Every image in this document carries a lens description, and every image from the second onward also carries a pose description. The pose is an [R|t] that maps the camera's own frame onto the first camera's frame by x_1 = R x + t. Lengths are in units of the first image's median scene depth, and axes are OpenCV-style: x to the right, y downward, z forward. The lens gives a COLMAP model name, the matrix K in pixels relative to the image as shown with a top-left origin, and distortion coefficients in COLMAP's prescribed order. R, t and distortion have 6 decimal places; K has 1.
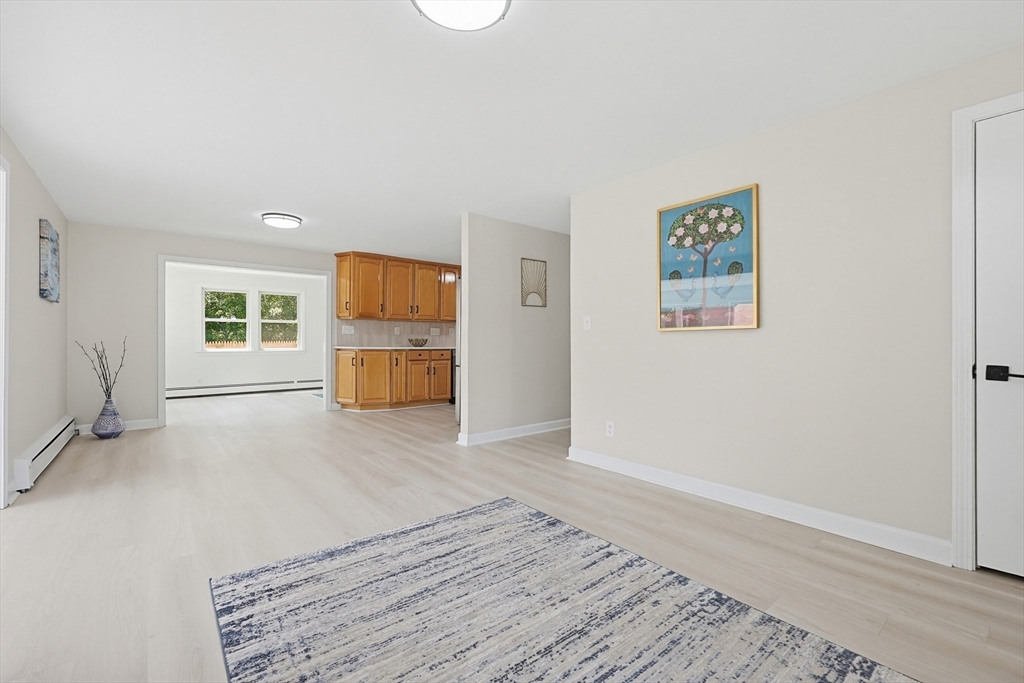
lens RADIAL K [[436.6, 0, 508.4], [0, 436.6, 341.0], [0, 0, 1]] dist [-0.000192, -0.000024]
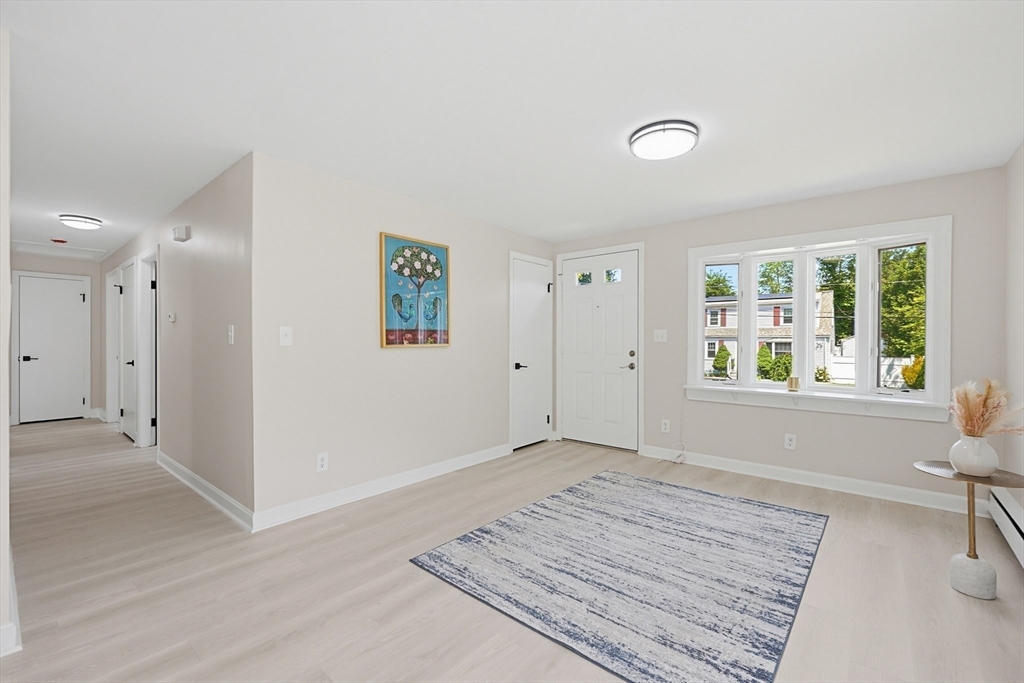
lens RADIAL K [[439.9, 0, 519.1], [0, 439.9, 340.0], [0, 0, 1]] dist [0.003785, 0.000107]
pose [[-0.194248, -0.000754, 0.980952, -0.610061], [-0.002294, 0.999997, 0.000314, -0.033819], [-0.980950, -0.002189, -0.194249, 0.704840]]
